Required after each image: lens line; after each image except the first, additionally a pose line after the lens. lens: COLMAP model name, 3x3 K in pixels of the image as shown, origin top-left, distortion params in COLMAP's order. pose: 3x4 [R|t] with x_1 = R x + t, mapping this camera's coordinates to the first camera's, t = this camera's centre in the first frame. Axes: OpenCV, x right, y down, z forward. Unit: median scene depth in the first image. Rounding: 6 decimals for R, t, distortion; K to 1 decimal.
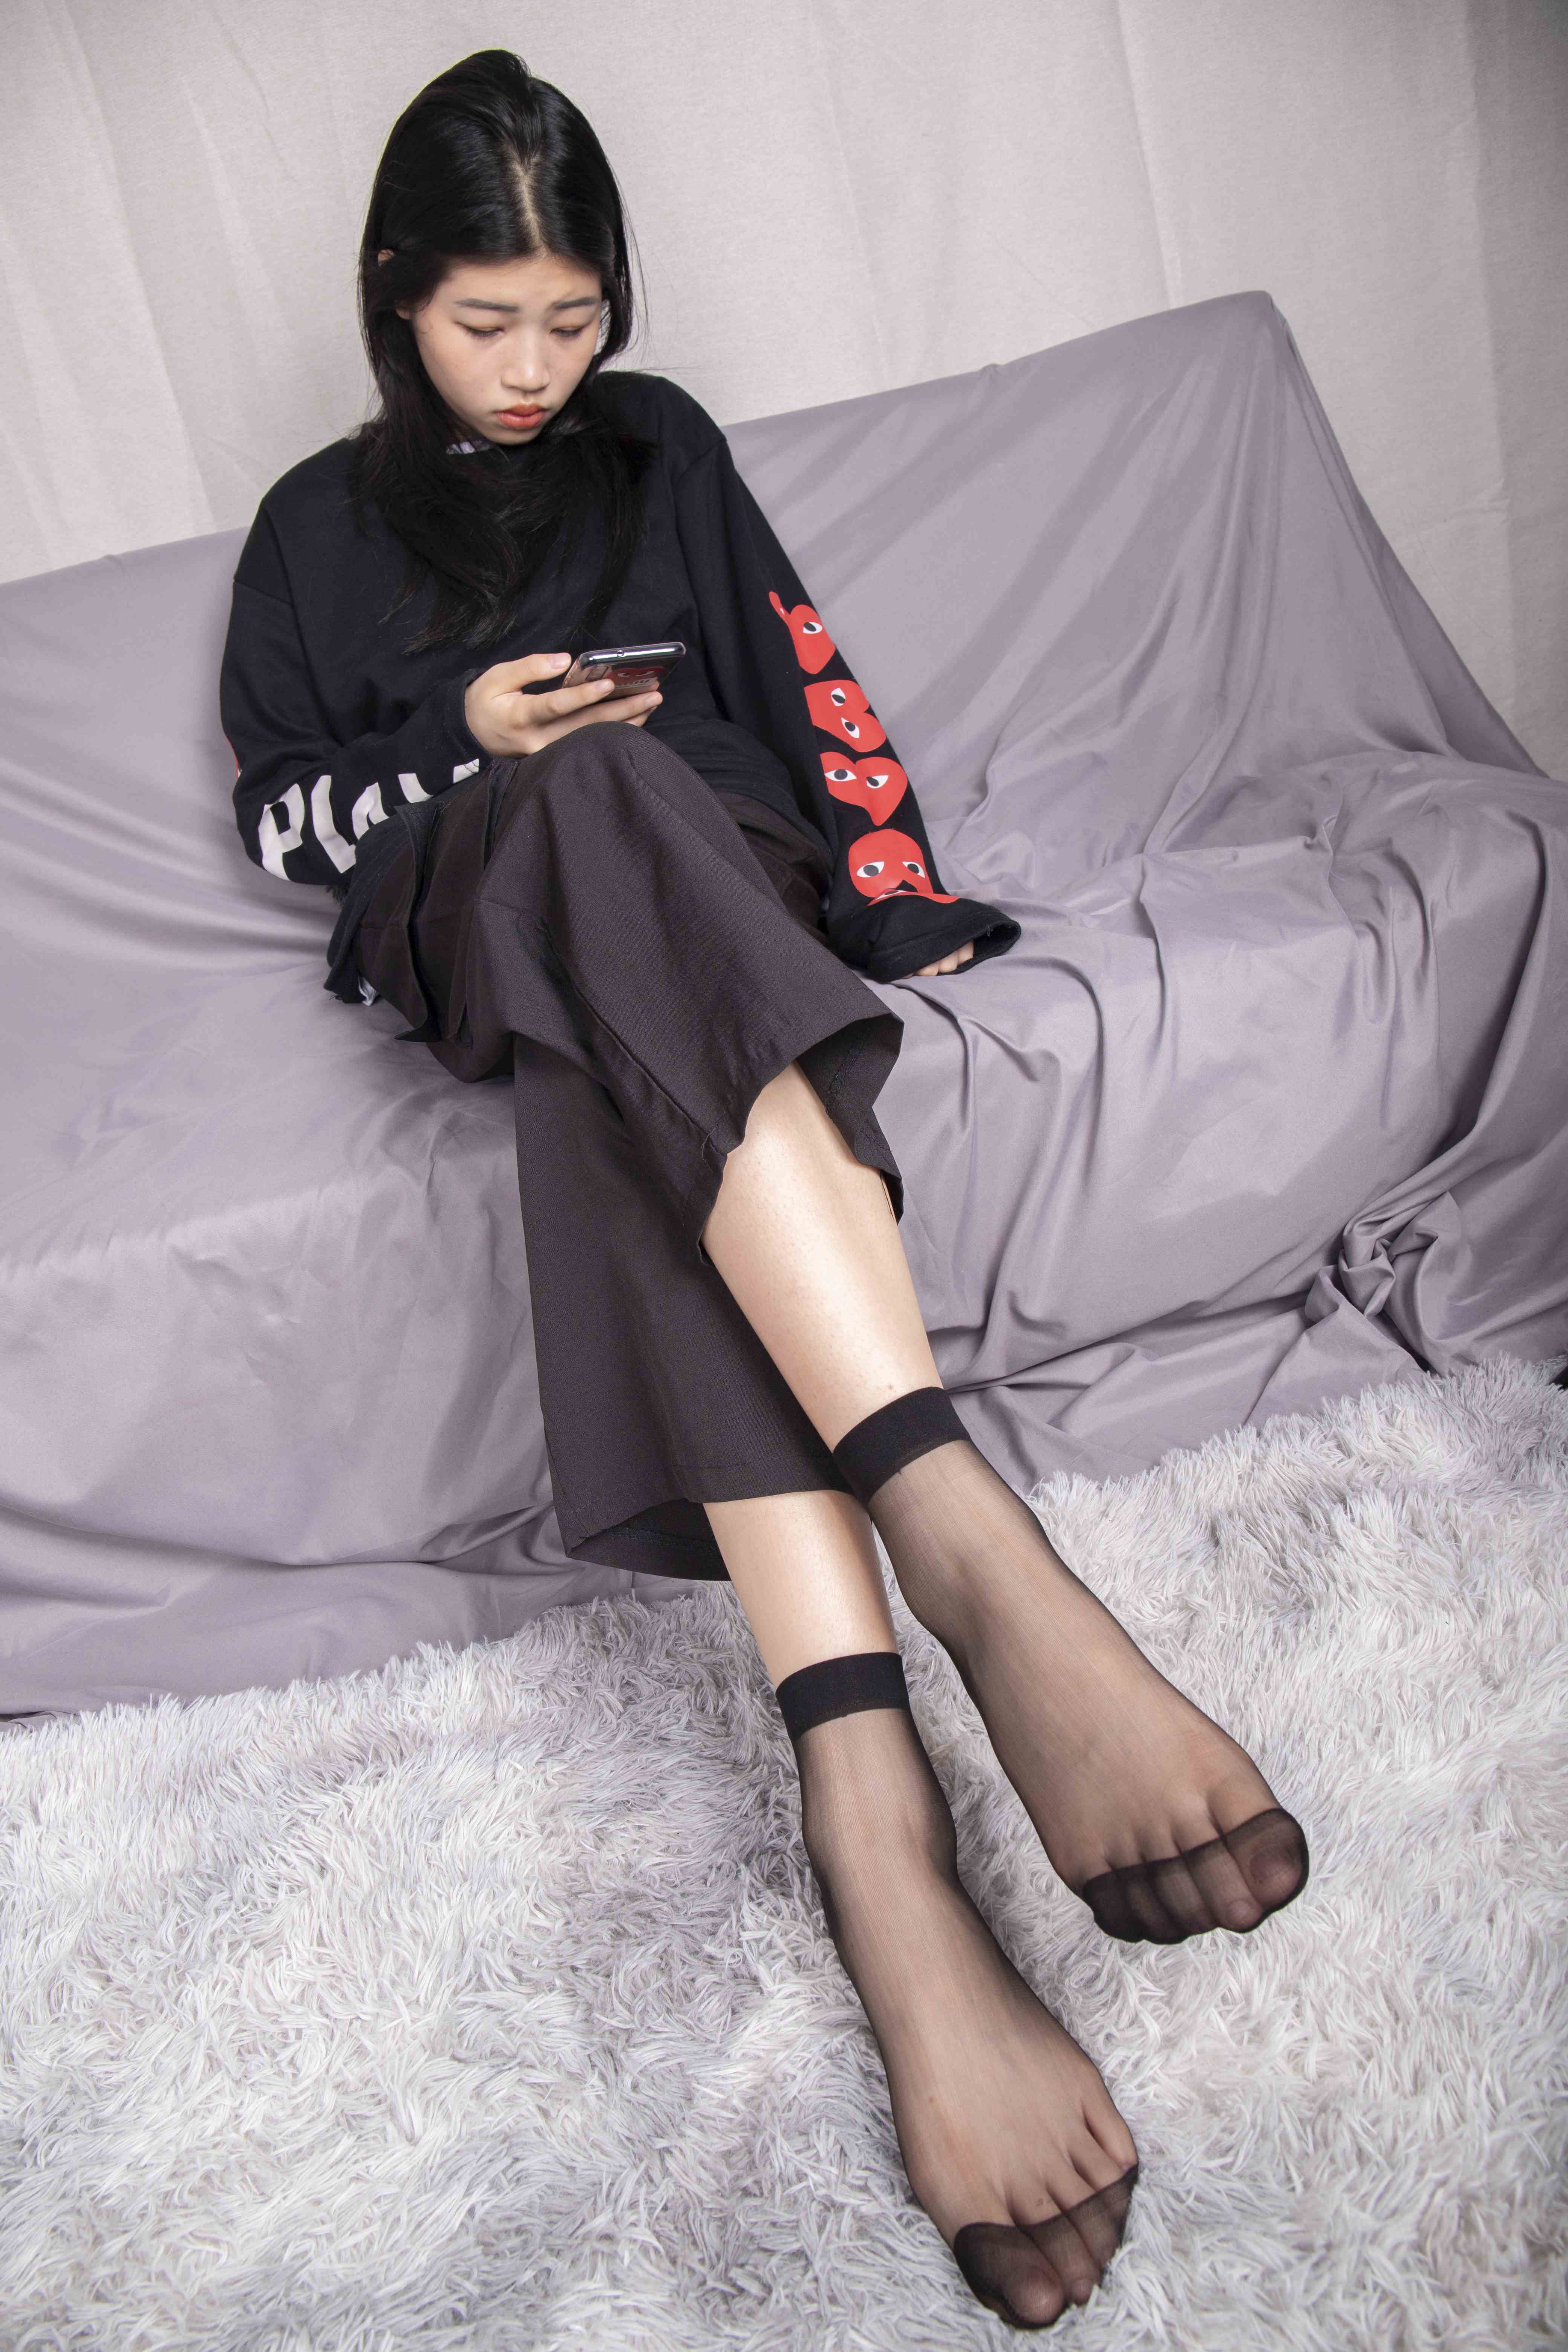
lens RADIAL K [[1641.4, 0, 784.0], [0, 1641.4, 1176.0], [0, 0, 1]] dist [-0.110557, 0.084392]
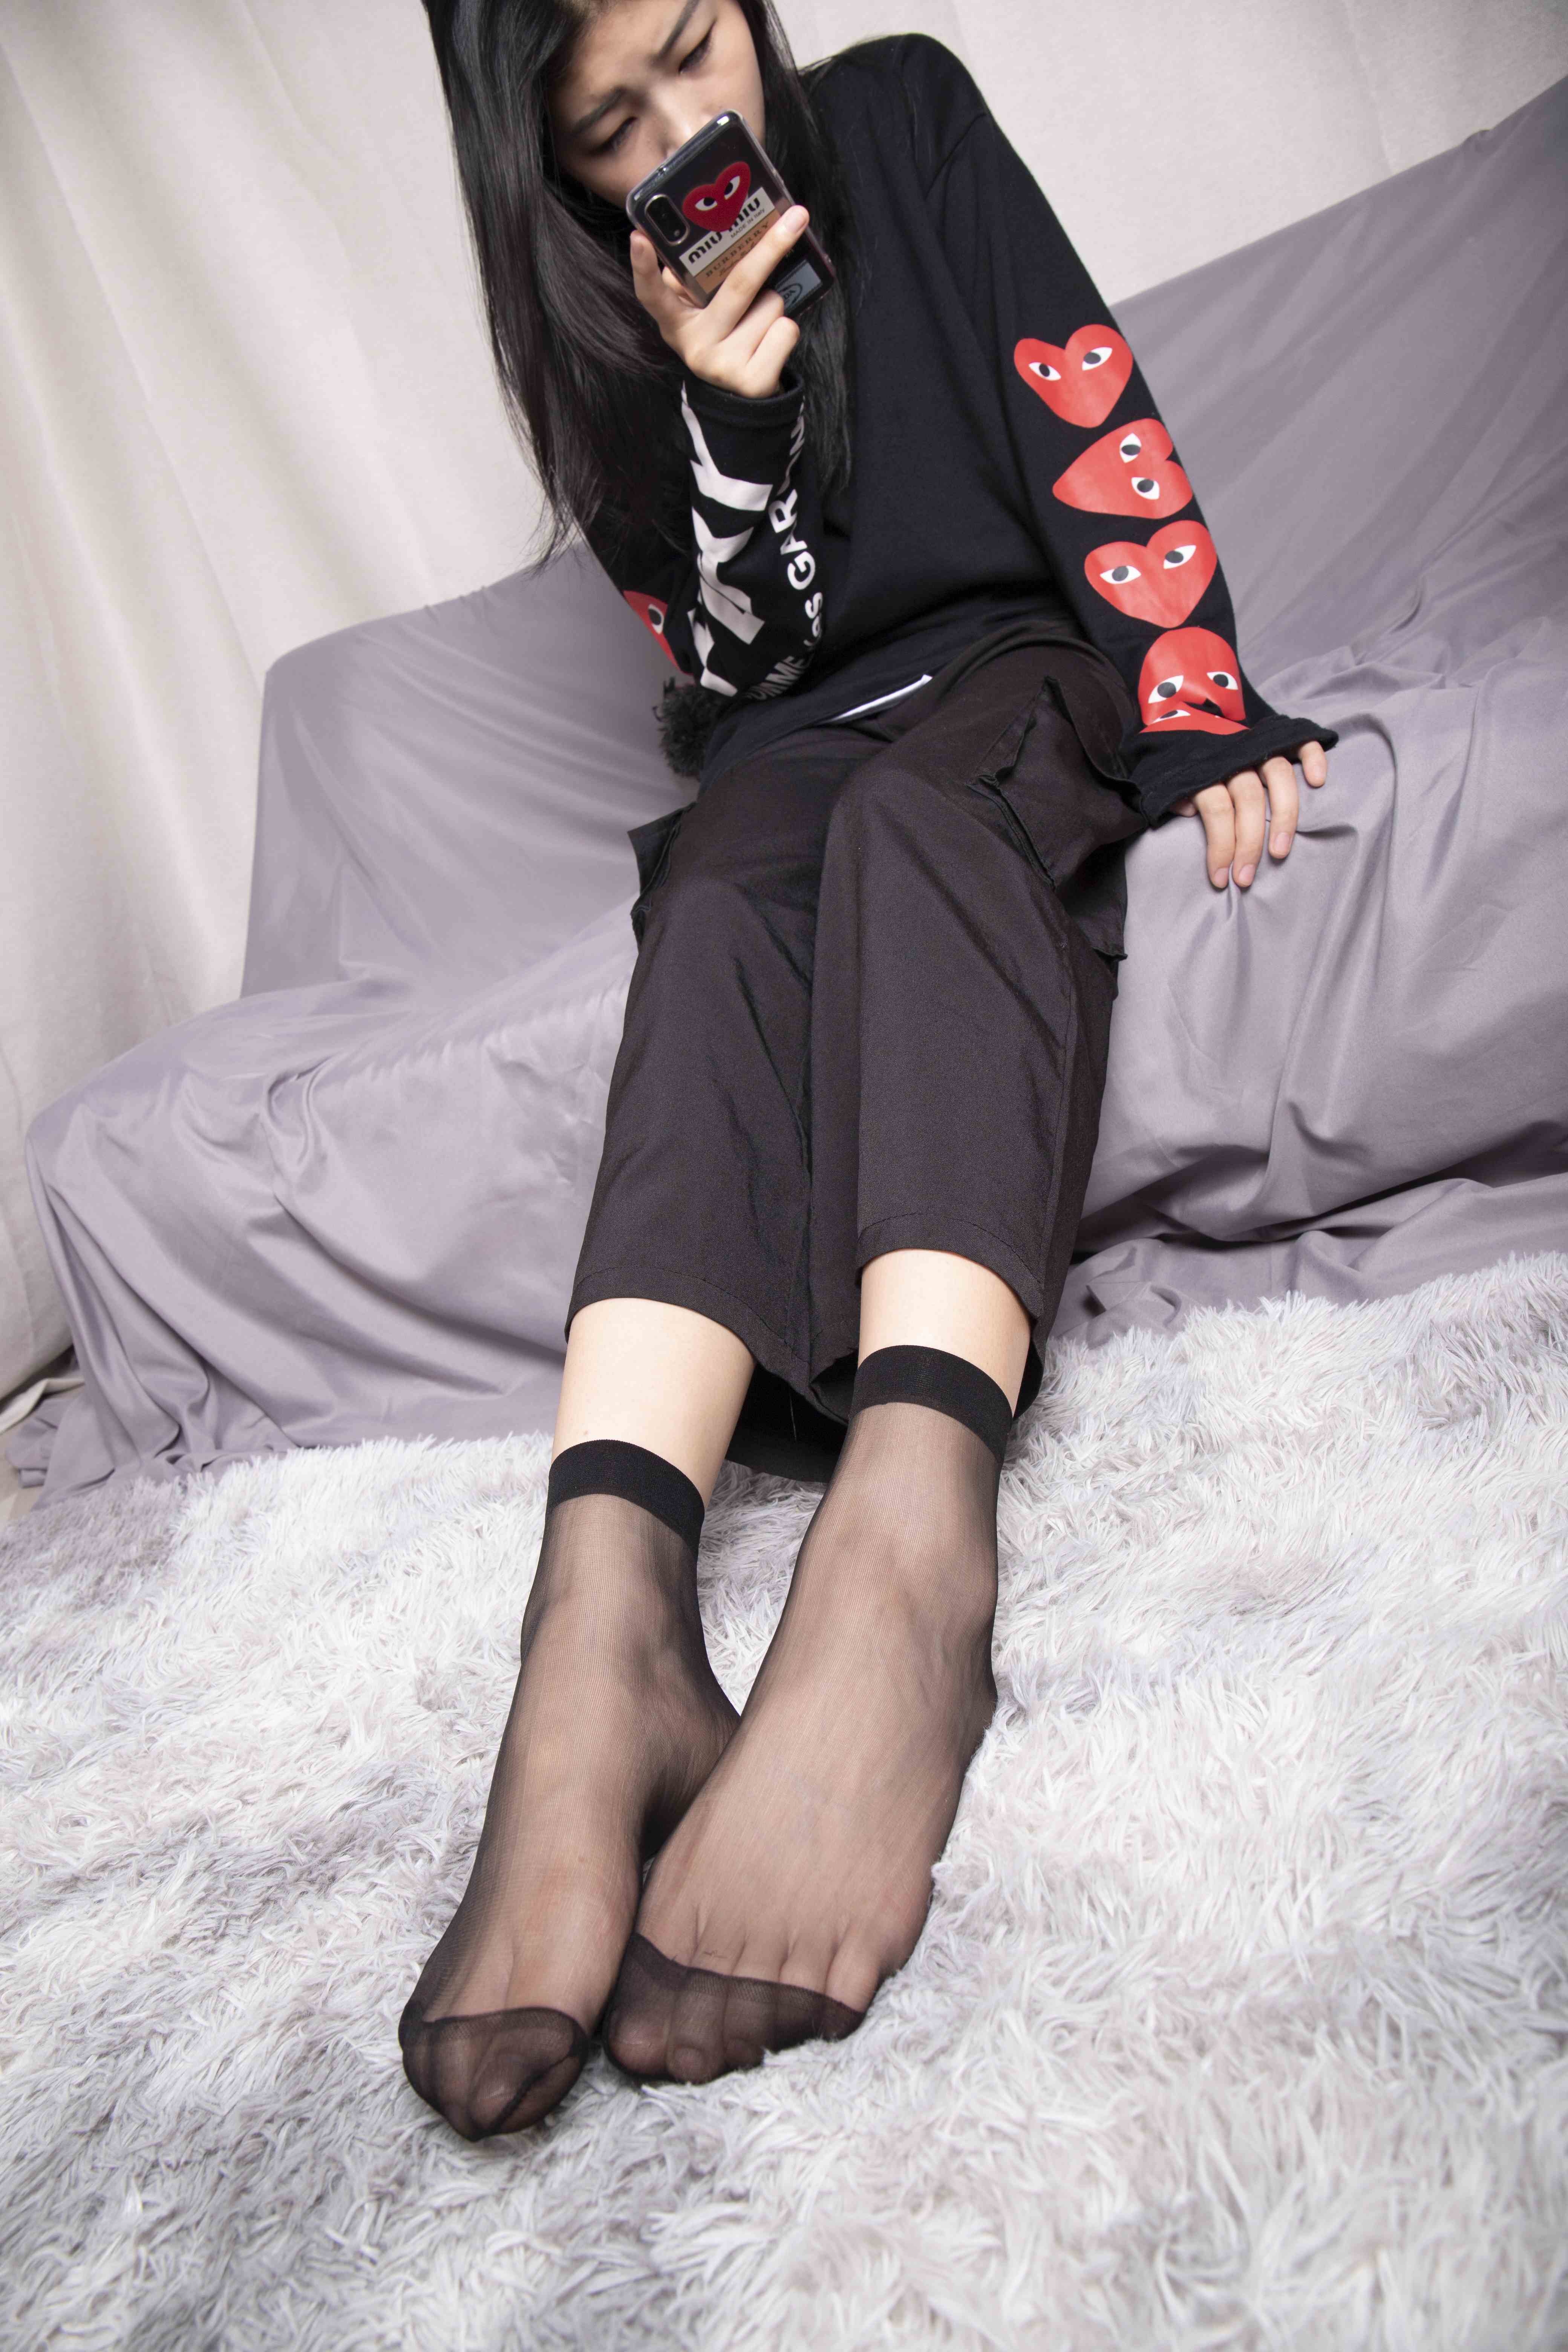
lens RADIAL K [[1641.4, 0, 784.0], [0, 1641.4, 1176.0], [0, 0, 1]] dist [-0.110557, 0.084392]
pose [[0.856195, 0.016398, -0.516392, 0.445582], [-0.040057, 0.998594, -0.034707, 0.189146], [0.515097, 0.050401, 0.855649, 0.164810]]
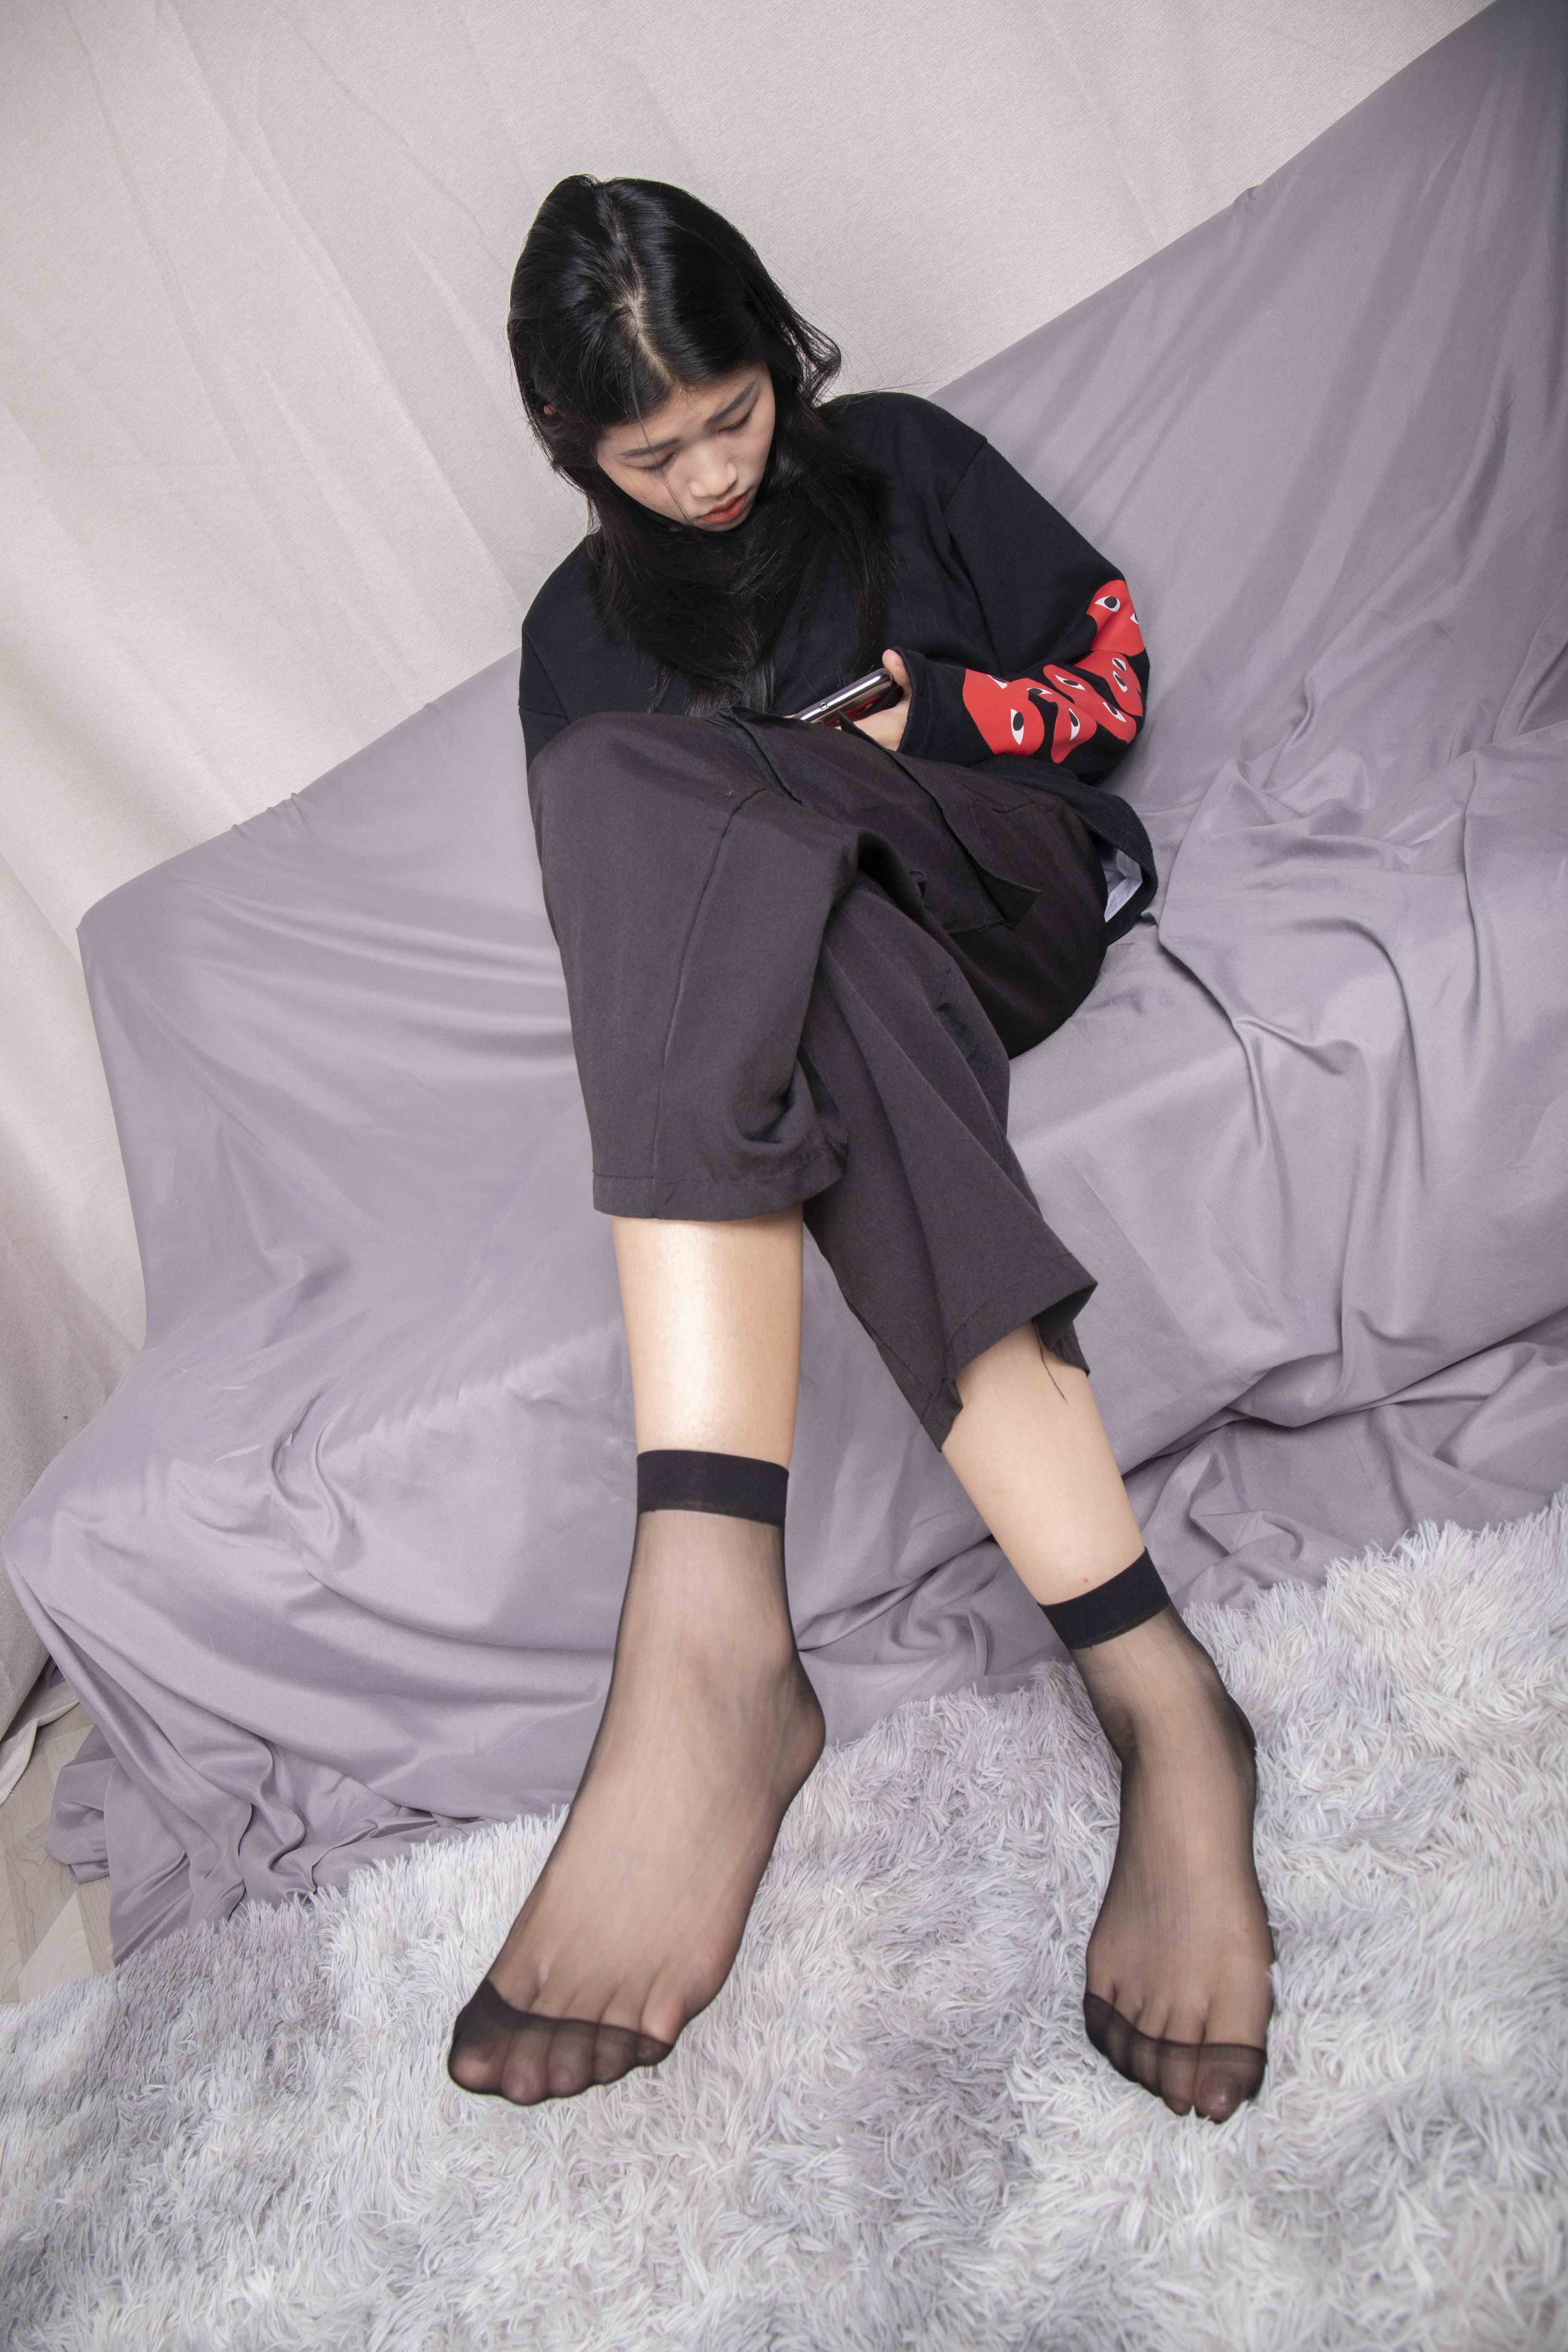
lens RADIAL K [[1641.4, 0, 784.0], [0, 1641.4, 1176.0], [0, 0, 1]] dist [-0.110557, 0.084392]
pose [[0.899023, -0.160964, -0.407245, 0.285821], [0.190723, 0.981080, 0.033263, -0.111302], [0.394186, -0.107575, 0.912713, 0.120861]]
